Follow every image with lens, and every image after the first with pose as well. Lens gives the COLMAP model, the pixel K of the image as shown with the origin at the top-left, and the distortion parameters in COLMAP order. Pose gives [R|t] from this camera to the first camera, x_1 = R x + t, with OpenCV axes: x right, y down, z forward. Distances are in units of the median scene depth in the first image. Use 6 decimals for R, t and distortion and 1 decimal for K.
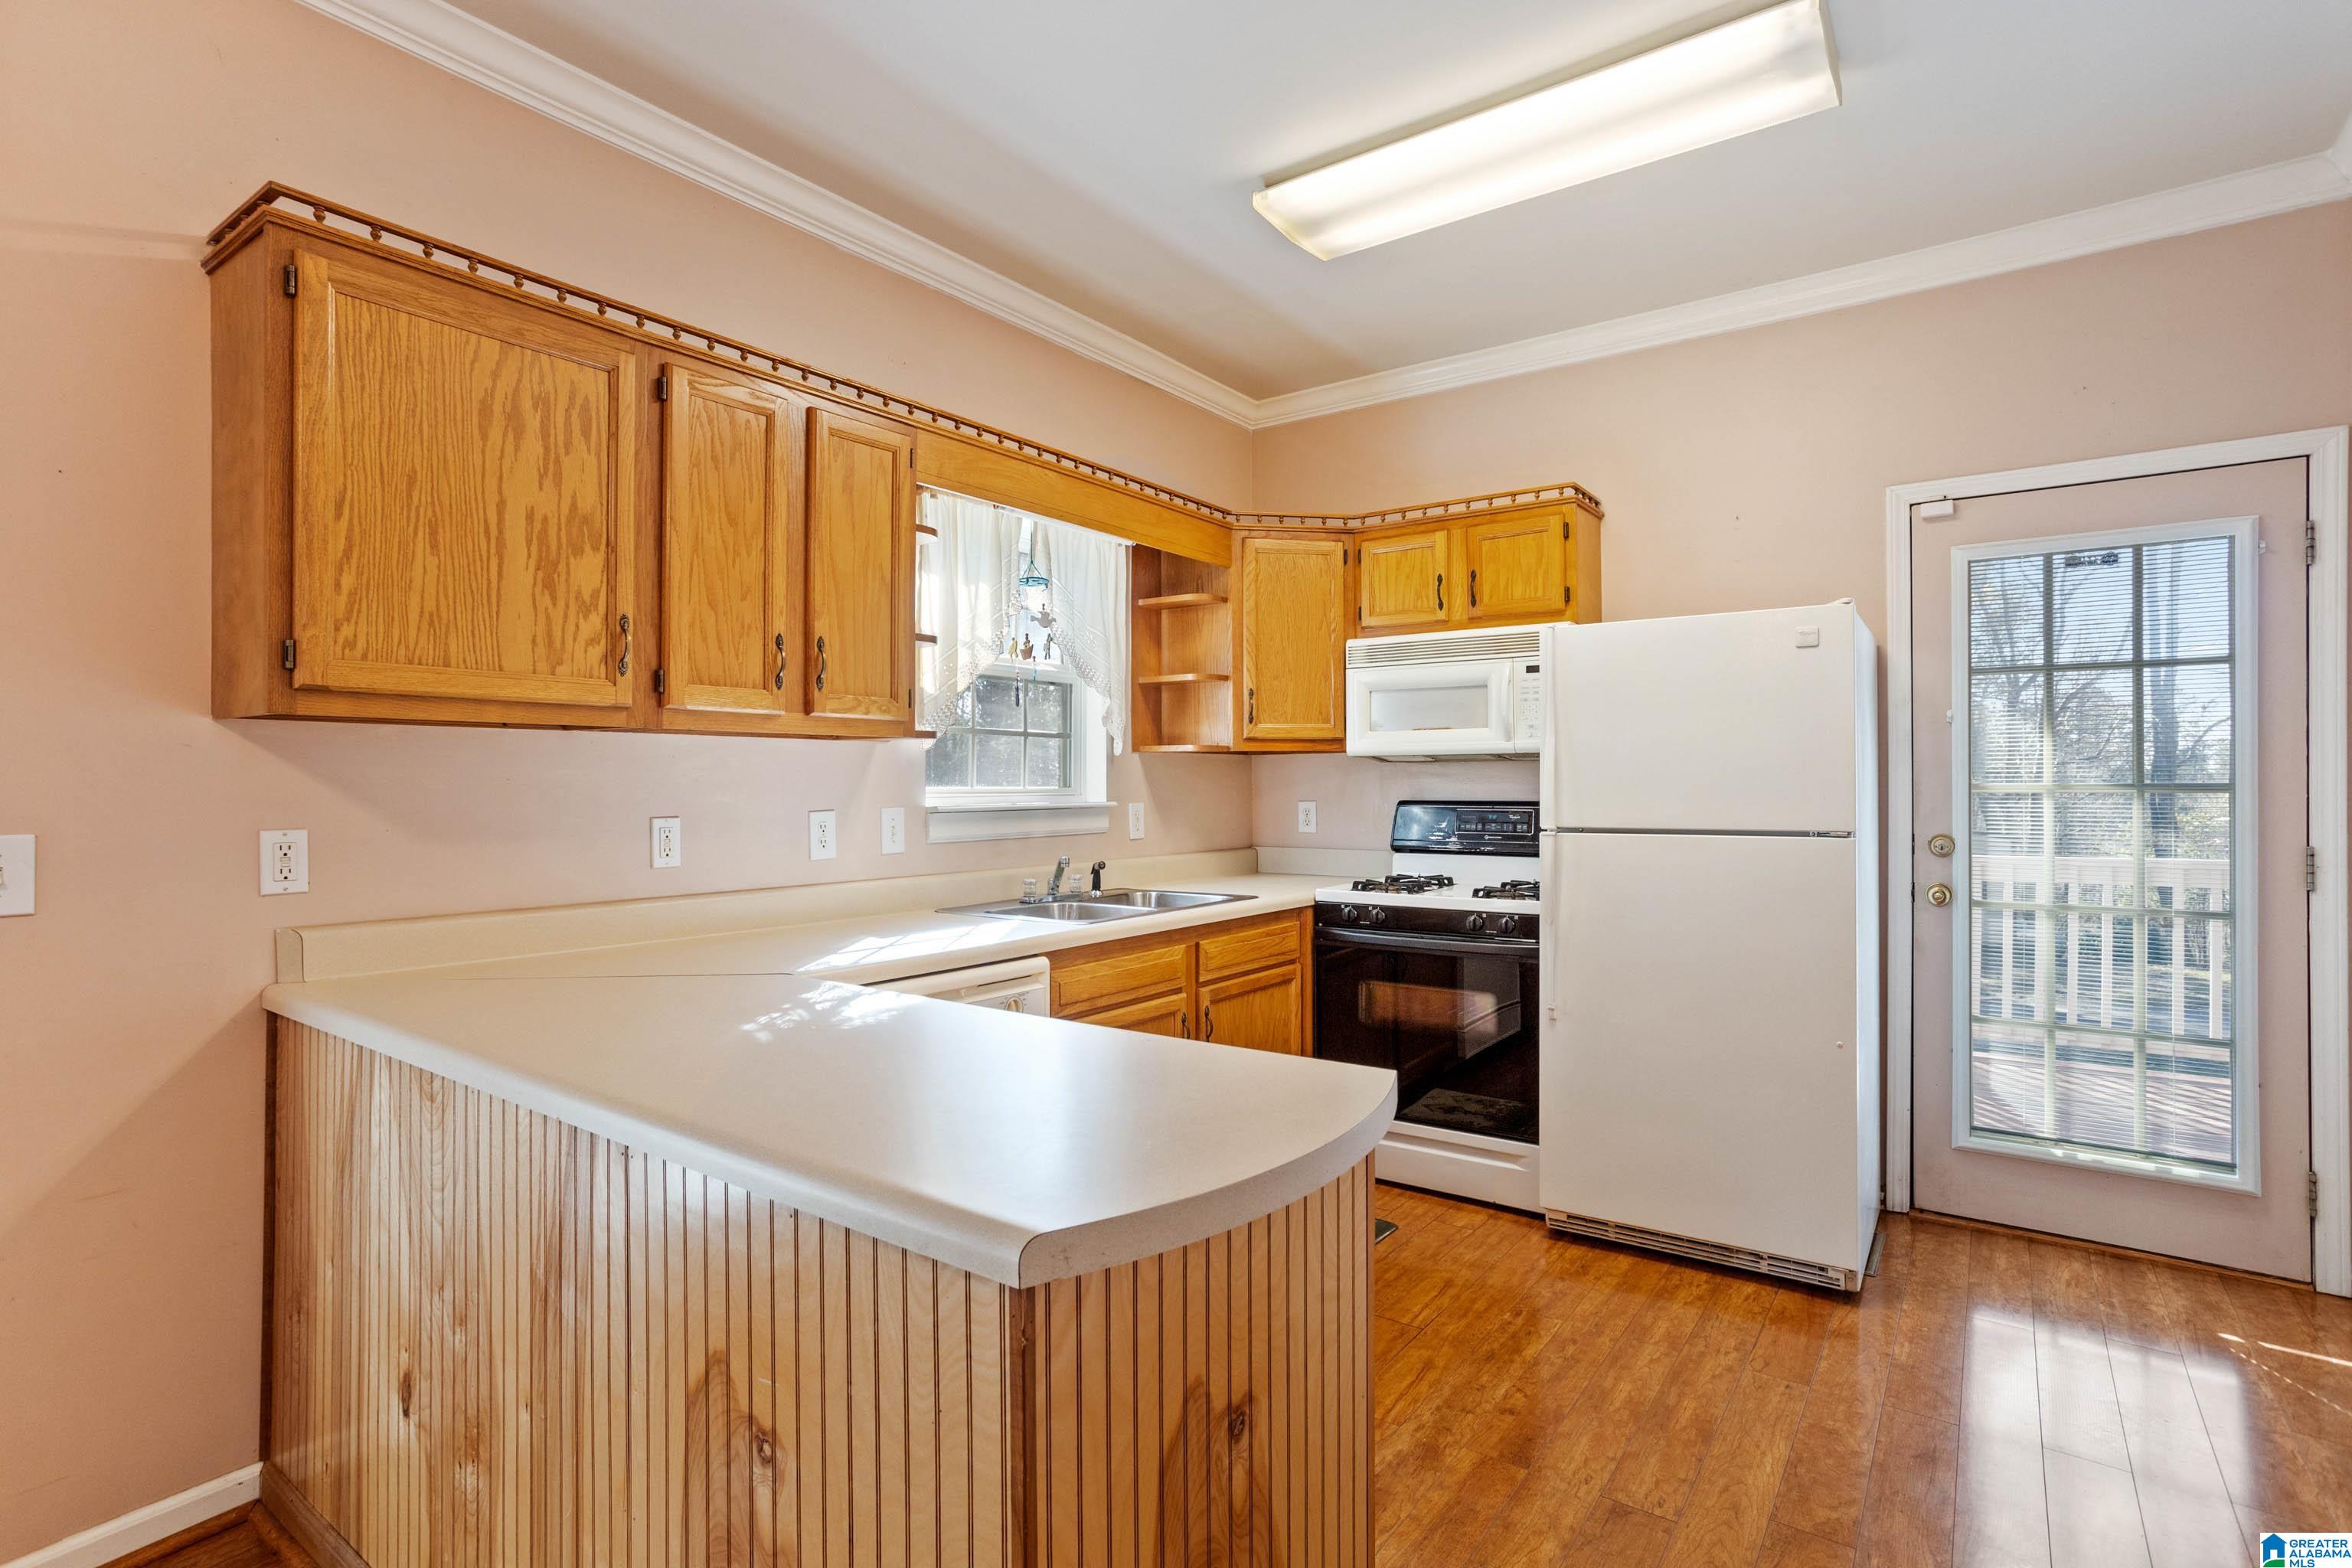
lens RADIAL K [[1164.0, 0, 1162.7], [0, 1164.0, 786.3], [0, 0, 1]] dist [-0.049094, 0.040612]
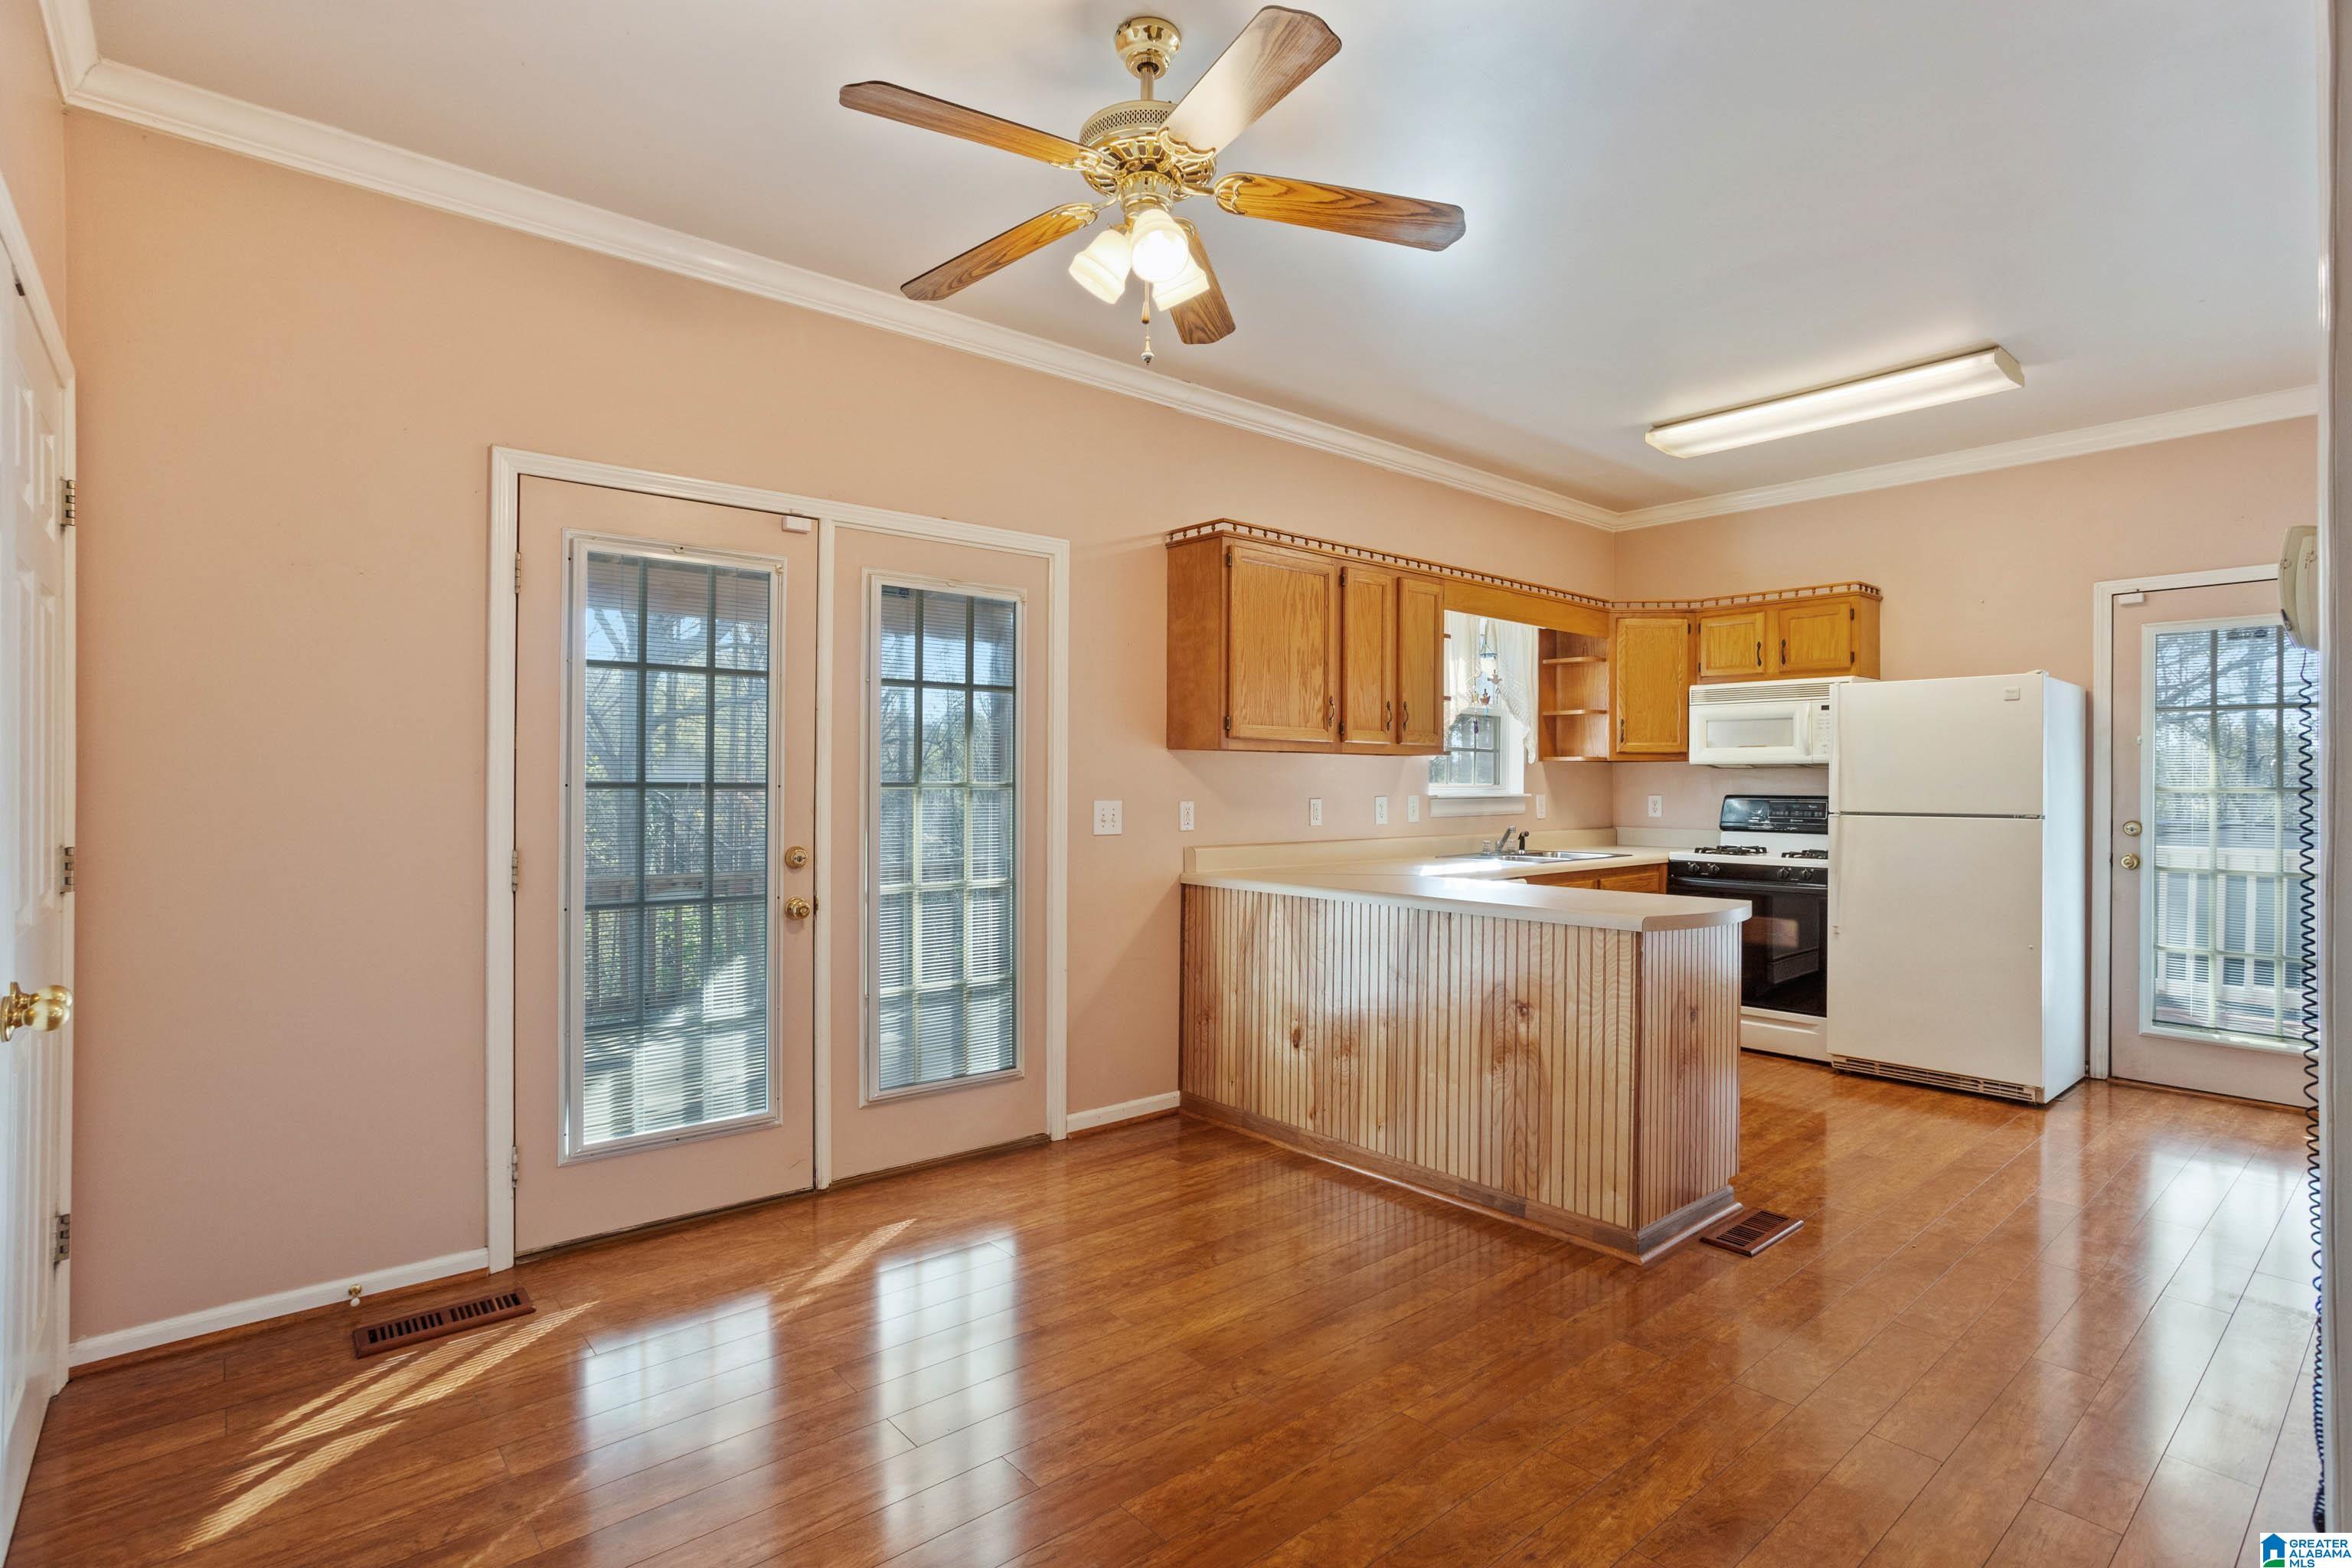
lens RADIAL K [[1164.0, 0, 1162.7], [0, 1164.0, 786.3], [0, 0, 1]] dist [-0.049094, 0.040612]
pose [[0.974521, 0.008164, -0.224147, -0.192150], [-0.007557, 0.999965, 0.003567, 0.001988], [0.224169, -0.001783, 0.974549, -0.676025]]
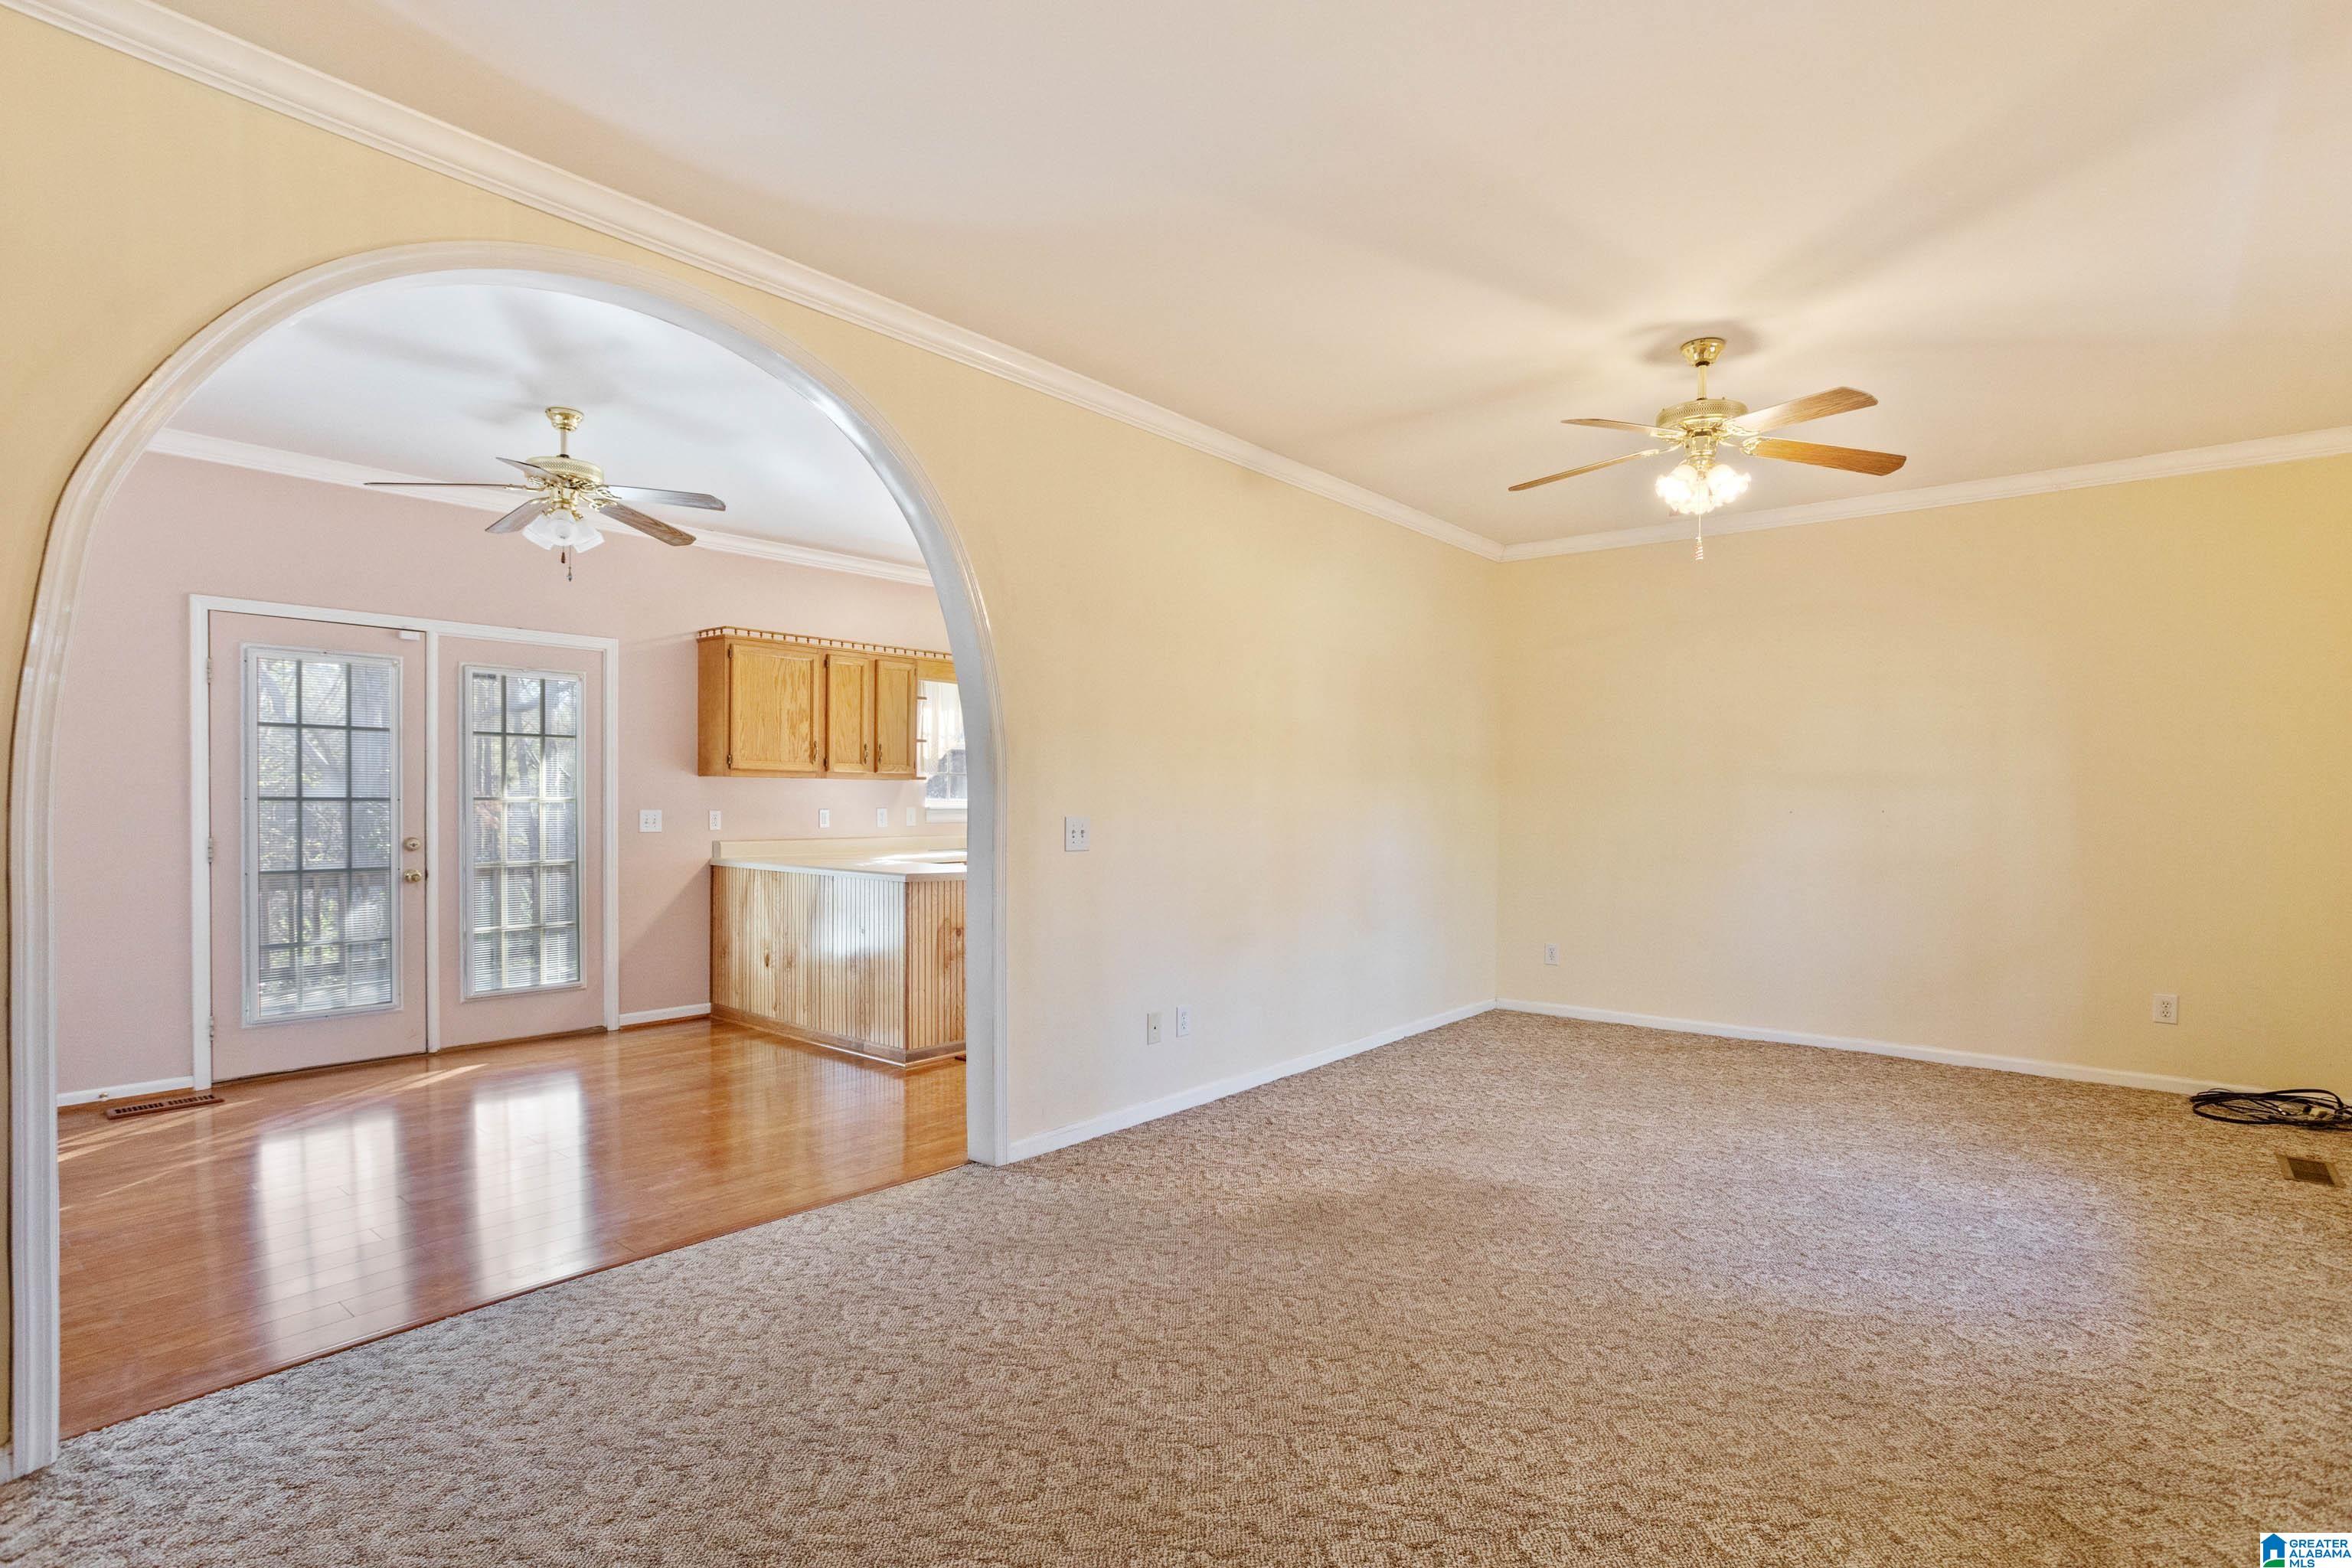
lens RADIAL K [[1180.2, 0, 1175.5], [0, 1180.2, 827.2], [0, 0, 1]] dist [-0.049935, 0.042826]
pose [[0.998386, 0.012915, -0.055308, 0.424622], [-0.011530, 0.999614, 0.025290, -0.007331], [0.055613, -0.024611, 0.998149, -1.325763]]
